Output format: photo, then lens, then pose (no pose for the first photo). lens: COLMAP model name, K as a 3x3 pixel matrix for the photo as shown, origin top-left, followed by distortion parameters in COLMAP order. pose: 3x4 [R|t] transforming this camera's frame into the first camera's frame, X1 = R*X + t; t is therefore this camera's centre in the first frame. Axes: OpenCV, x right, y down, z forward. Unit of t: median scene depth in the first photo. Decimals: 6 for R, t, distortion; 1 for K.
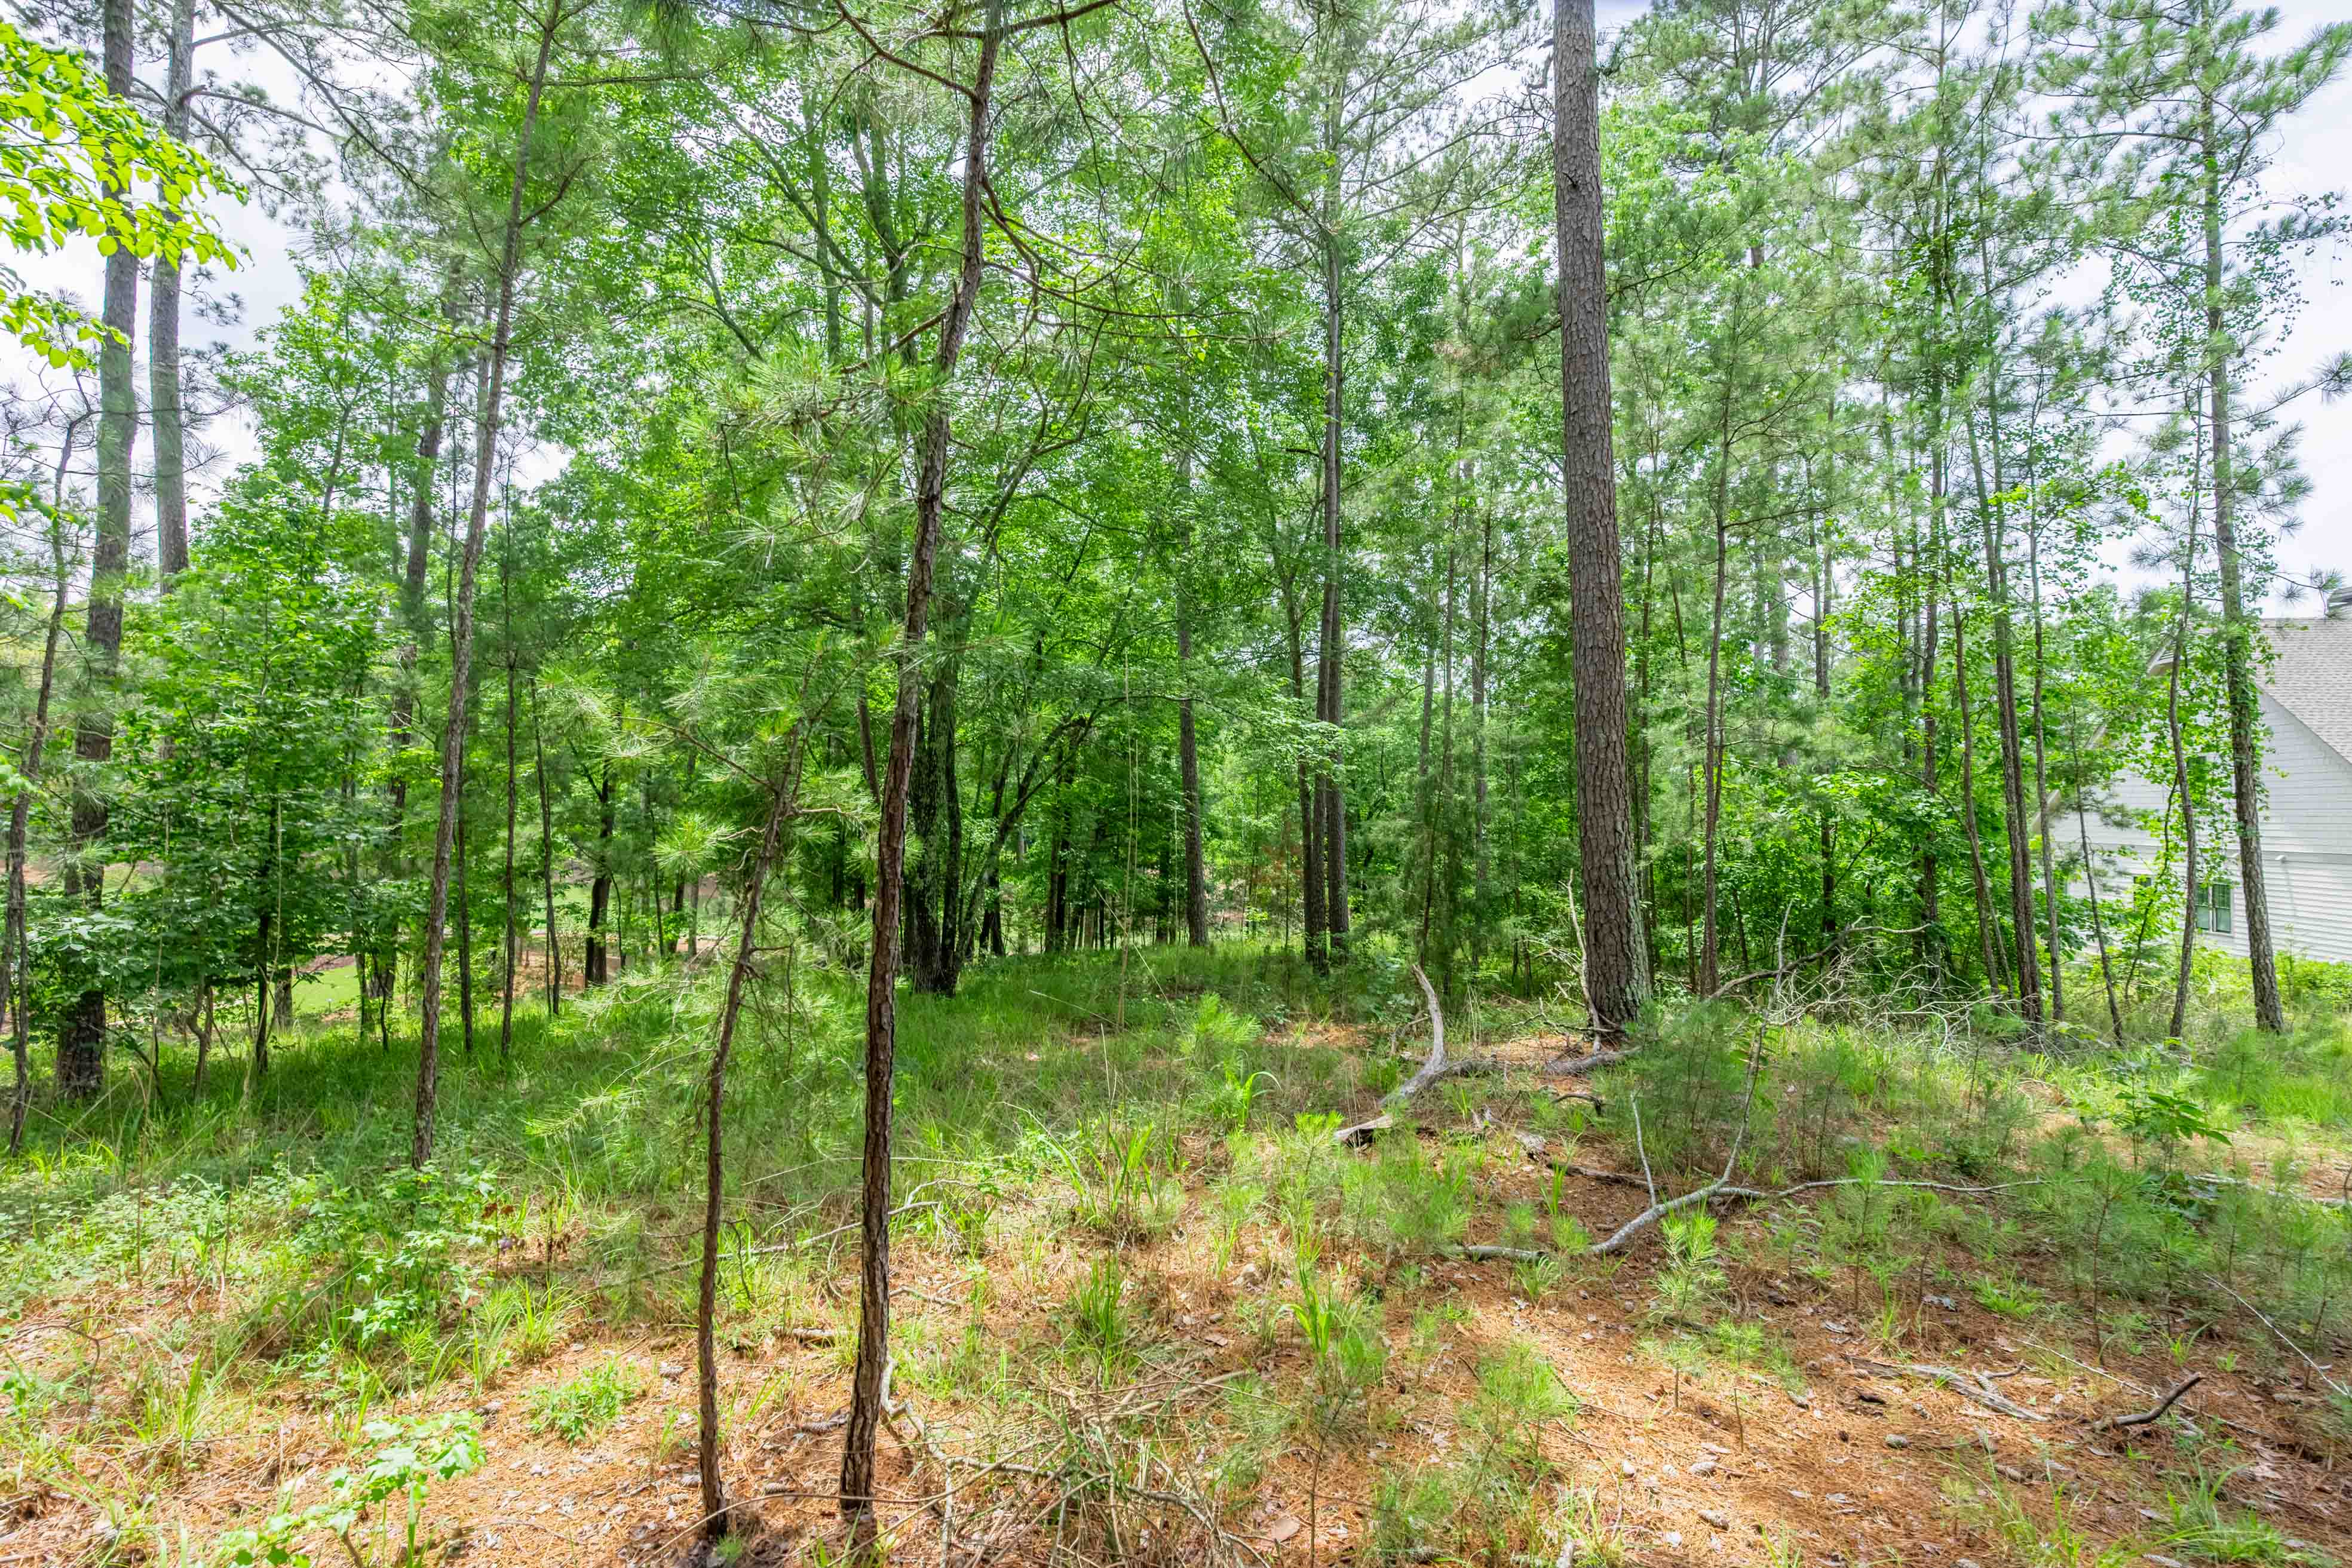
lens RADIAL K [[1079.9, 0, 1176.7], [0, 1079.9, 783.2], [0, 0, 1]] dist [-0.000161, 0.000109]
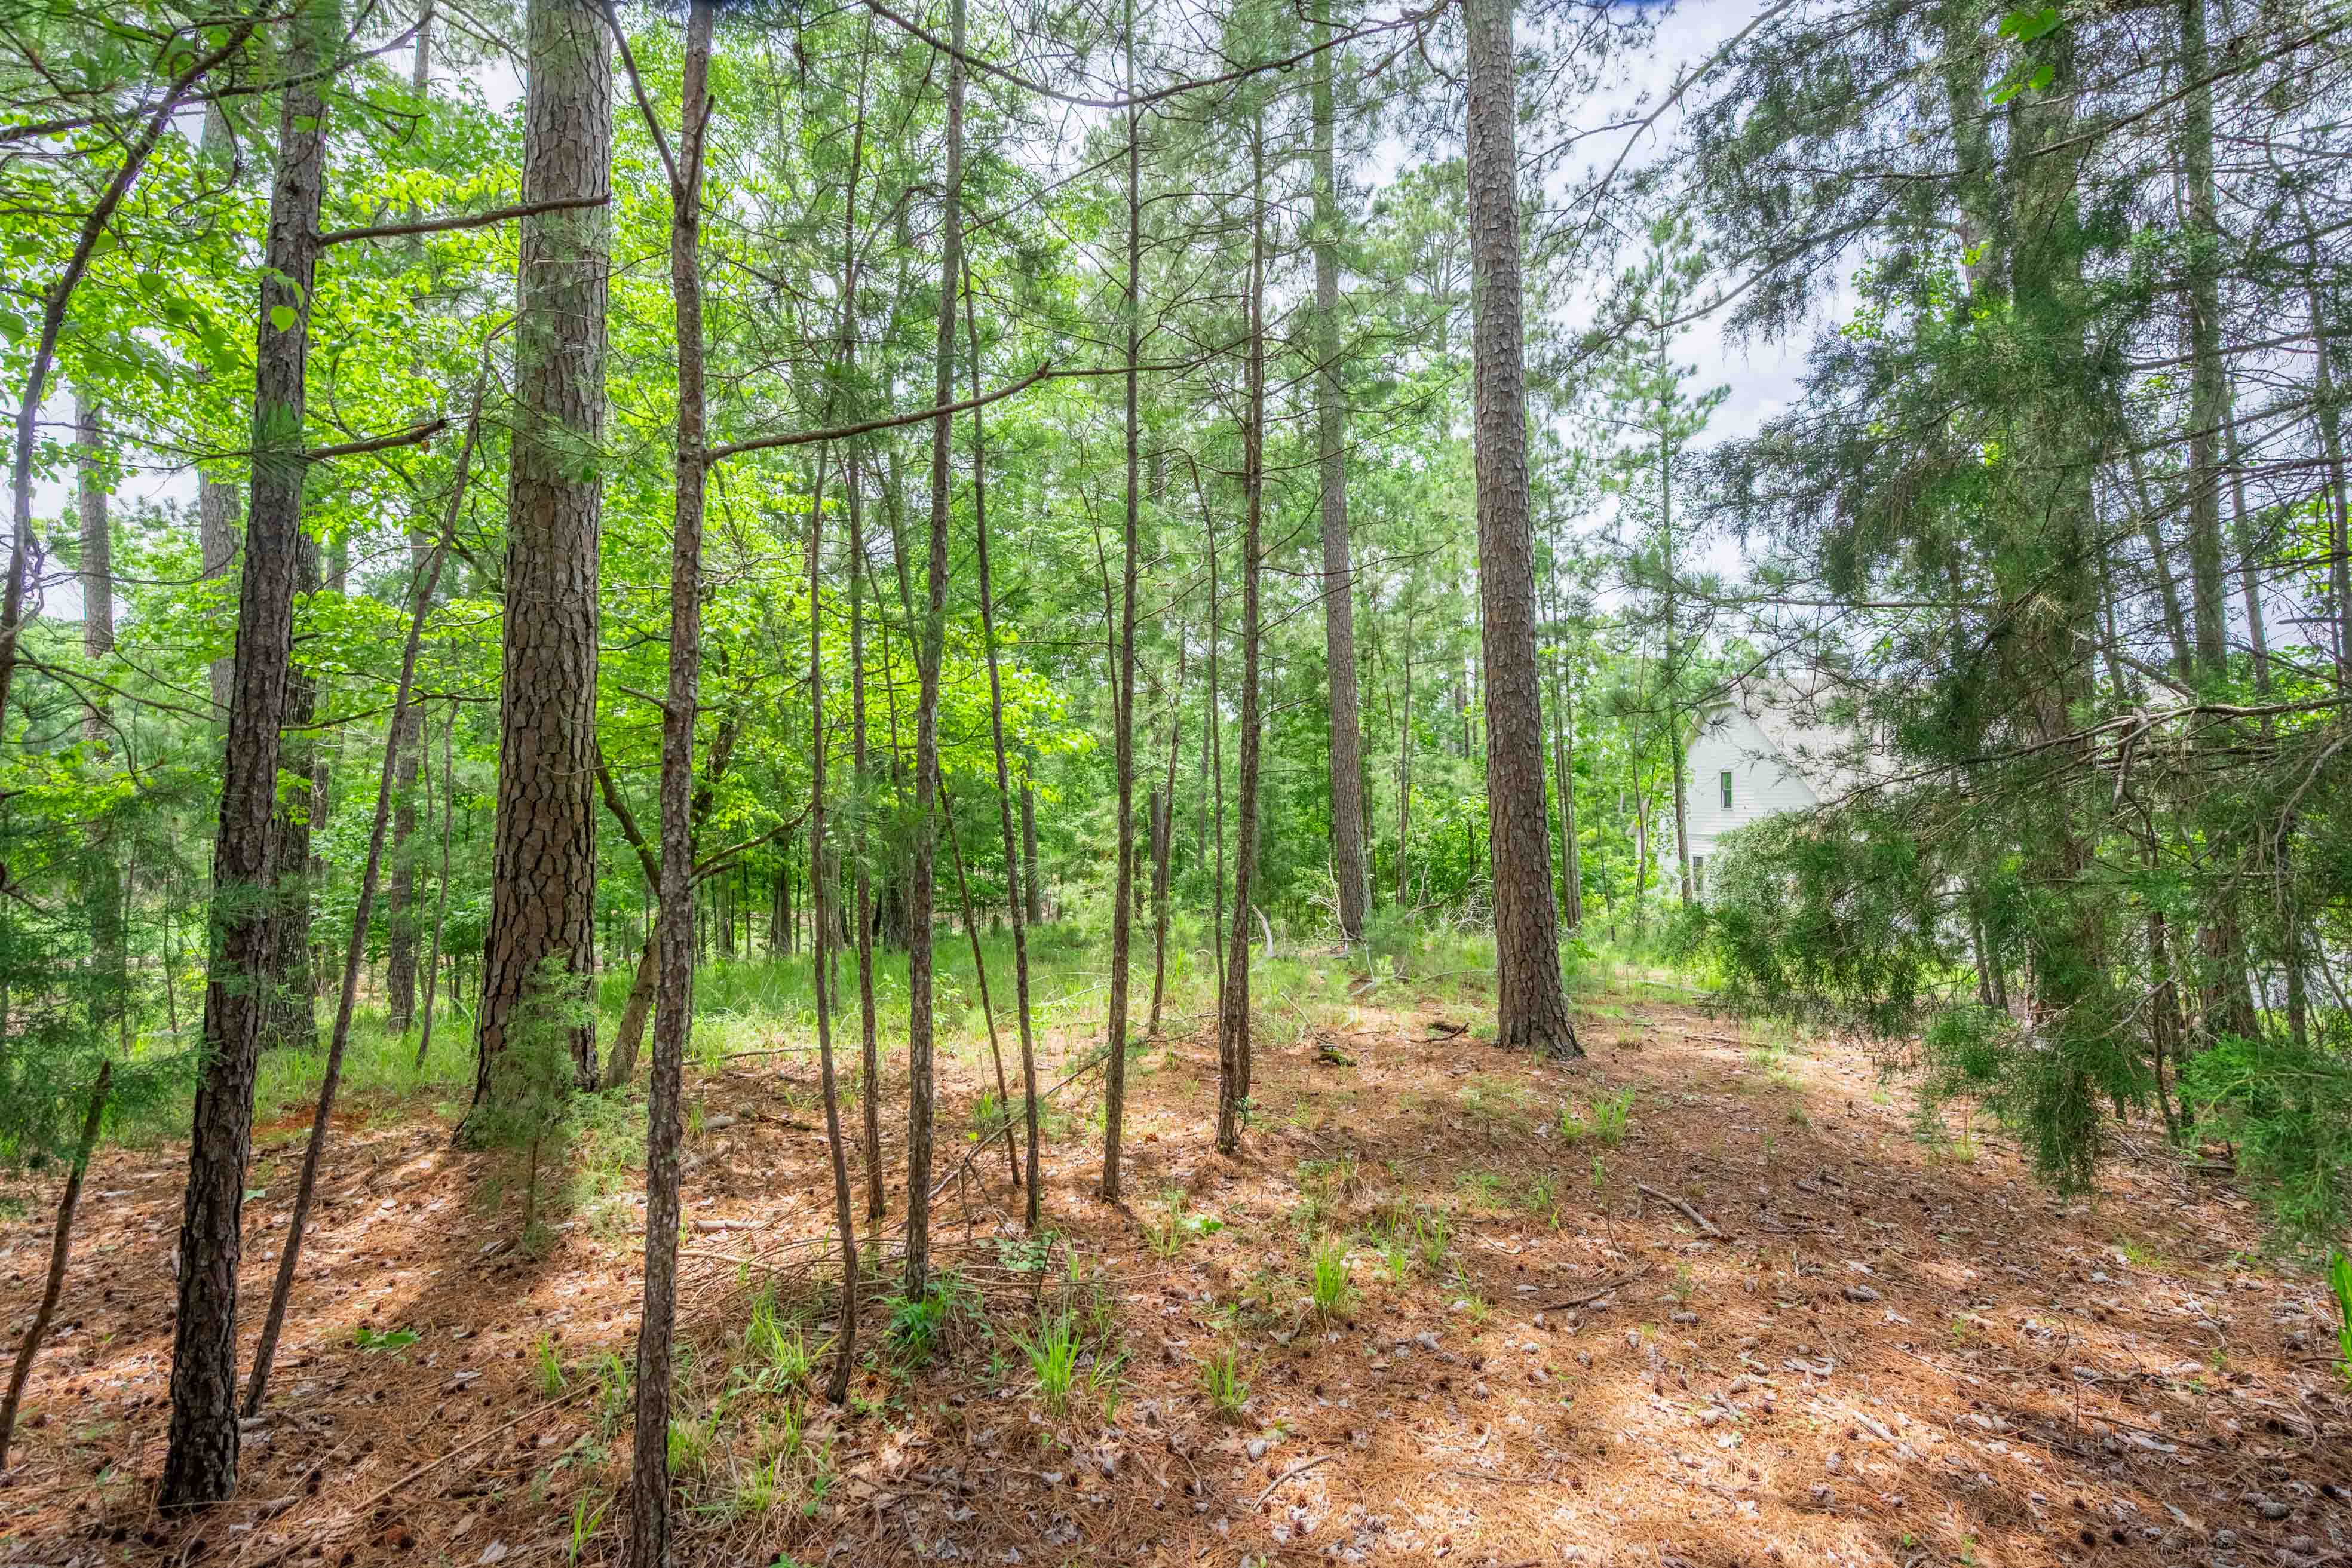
lens RADIAL K [[1079.9, 0, 1175.0], [0, 1079.9, 789.8], [0, 0, 1]] dist [-0.000161, 0.000109]
pose [[0.973697, -0.006028, 0.227768, -0.231302], [0.007290, 0.999962, -0.004700, -0.011511], [-0.227731, 0.006237, 0.973704, -0.536828]]
